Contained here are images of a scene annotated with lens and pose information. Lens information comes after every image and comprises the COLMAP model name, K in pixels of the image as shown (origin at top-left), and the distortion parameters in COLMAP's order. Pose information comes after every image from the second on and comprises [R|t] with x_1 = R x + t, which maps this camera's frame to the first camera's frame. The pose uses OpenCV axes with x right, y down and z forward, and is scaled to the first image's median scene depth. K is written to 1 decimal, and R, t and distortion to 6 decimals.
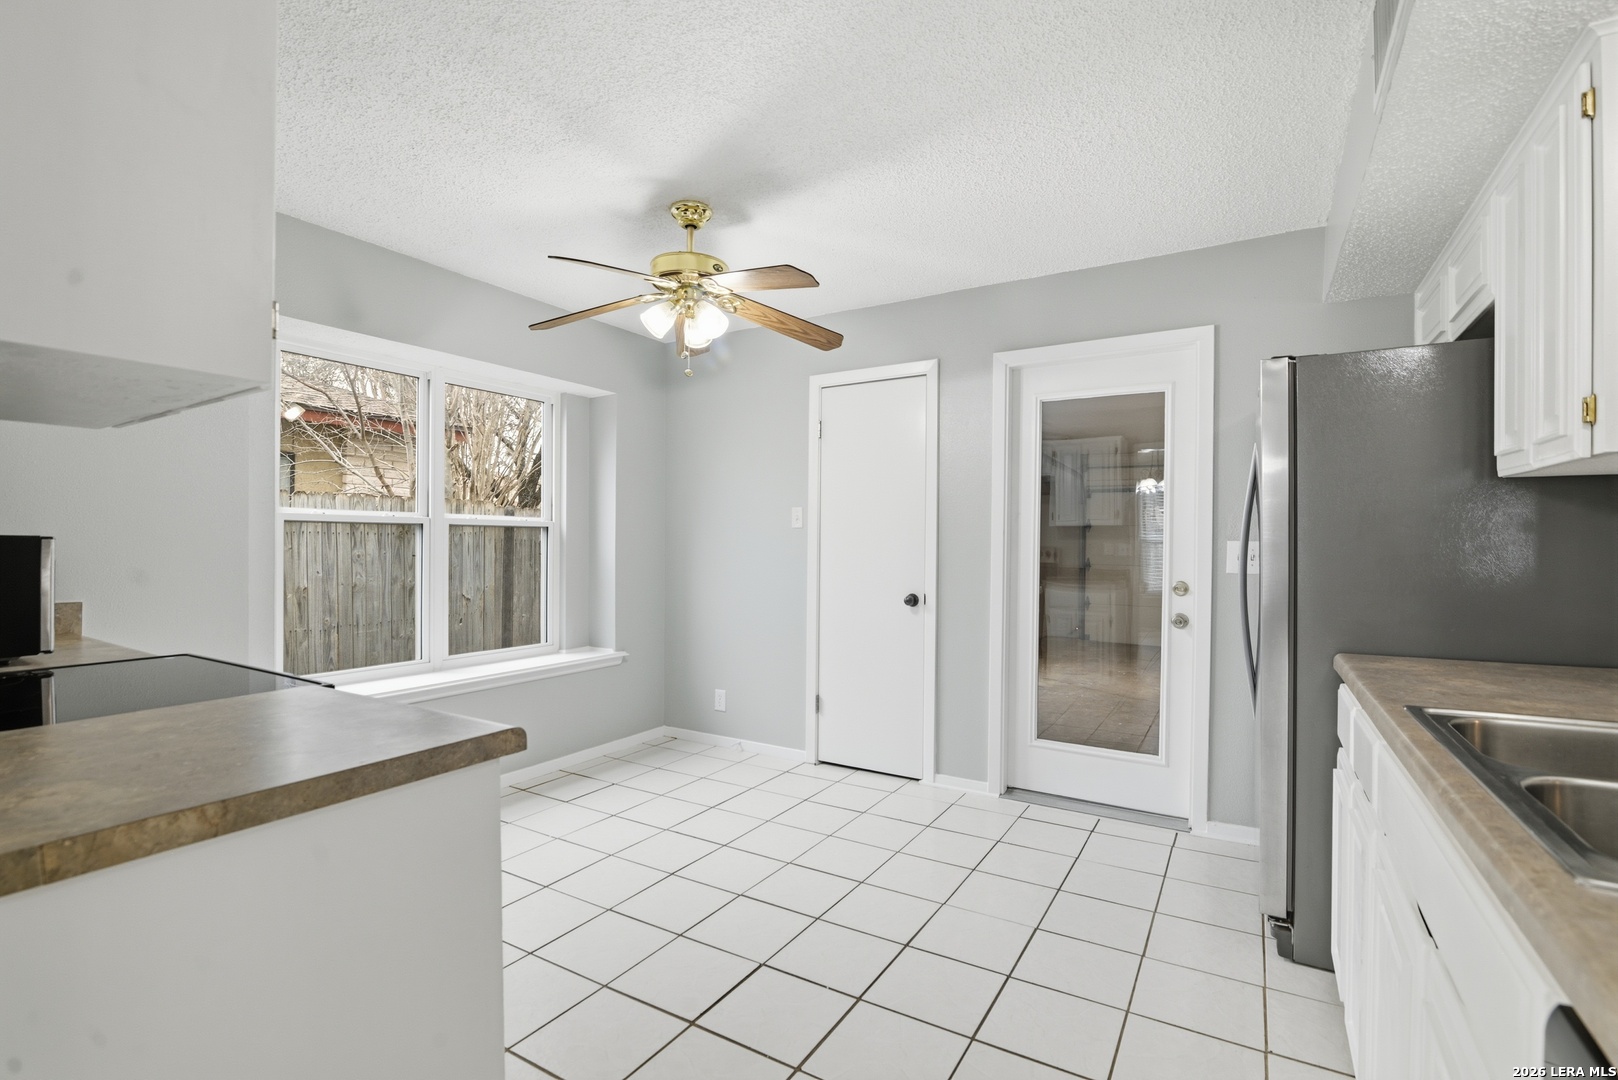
lens RADIAL K [[739.1, 0, 807.7], [0, 739.1, 544.0], [0, 0, 1]] dist [-0.001825, -0.000085]
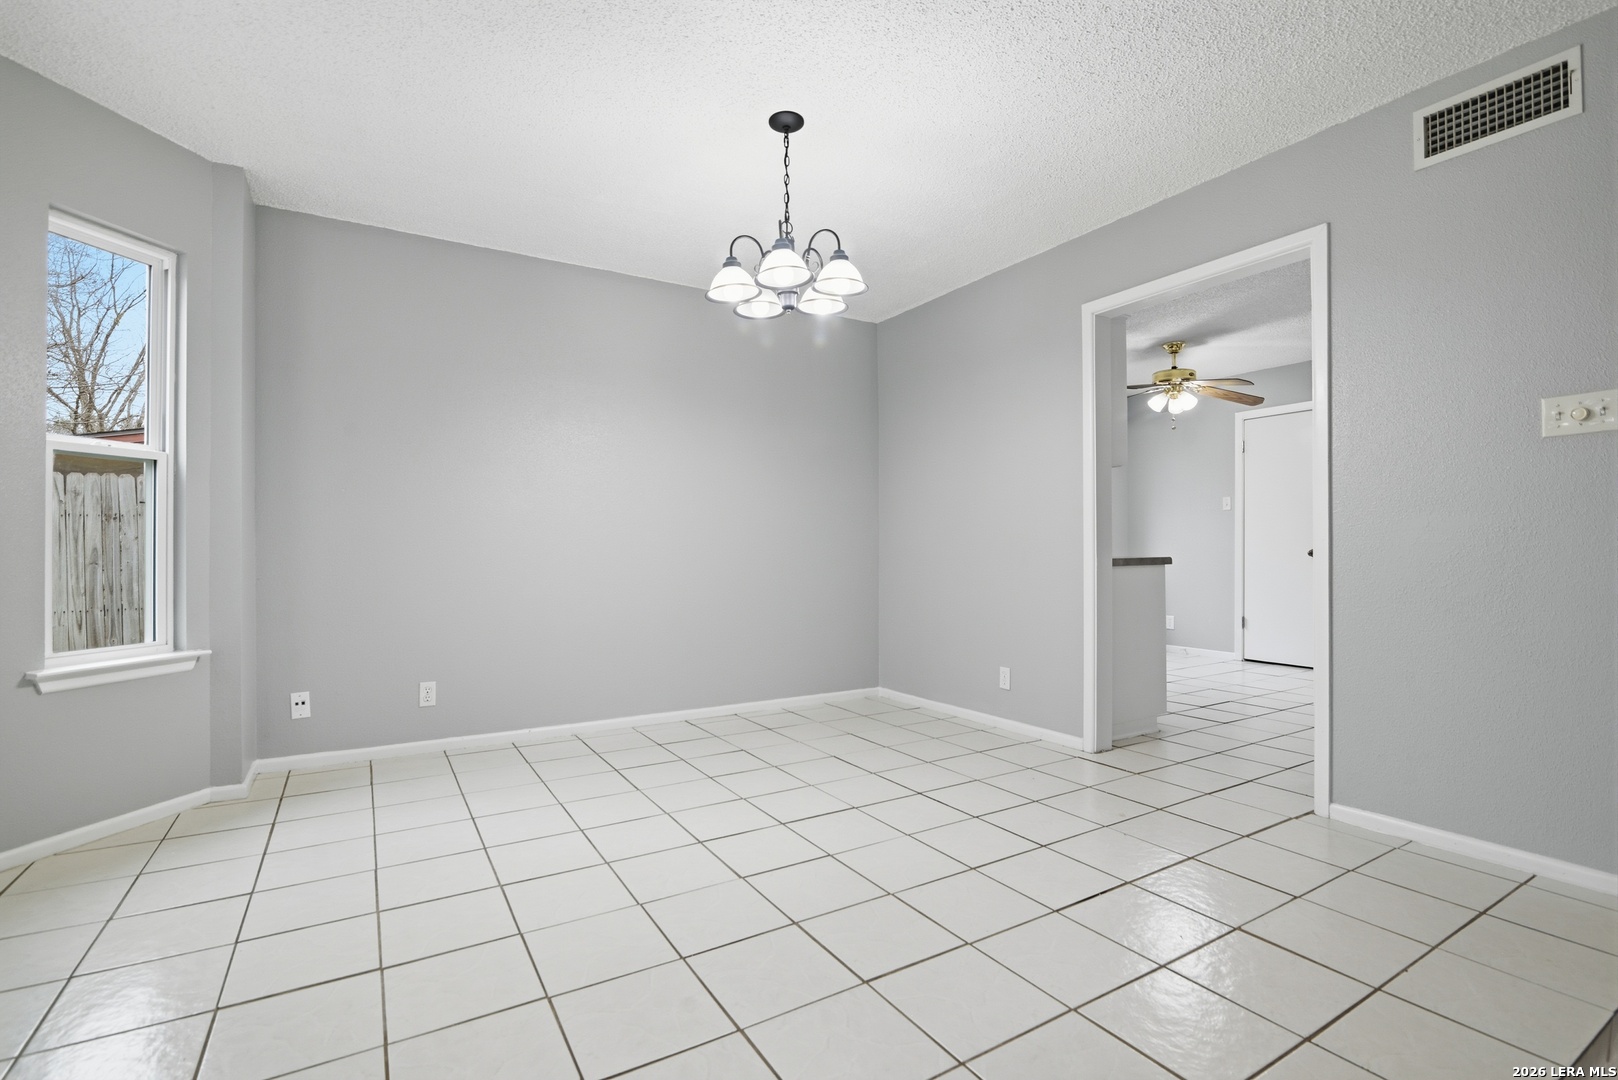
lens RADIAL K [[739.1, 0, 817.3], [0, 739.1, 541.5], [0, 0, 1]] dist [-0.001825, -0.000085]
pose [[0.892664, -0.007827, -0.450656, -0.086278], [0.005444, 0.999964, -0.006583, 0.050799], [0.450691, 0.003423, 0.892674, -0.801705]]
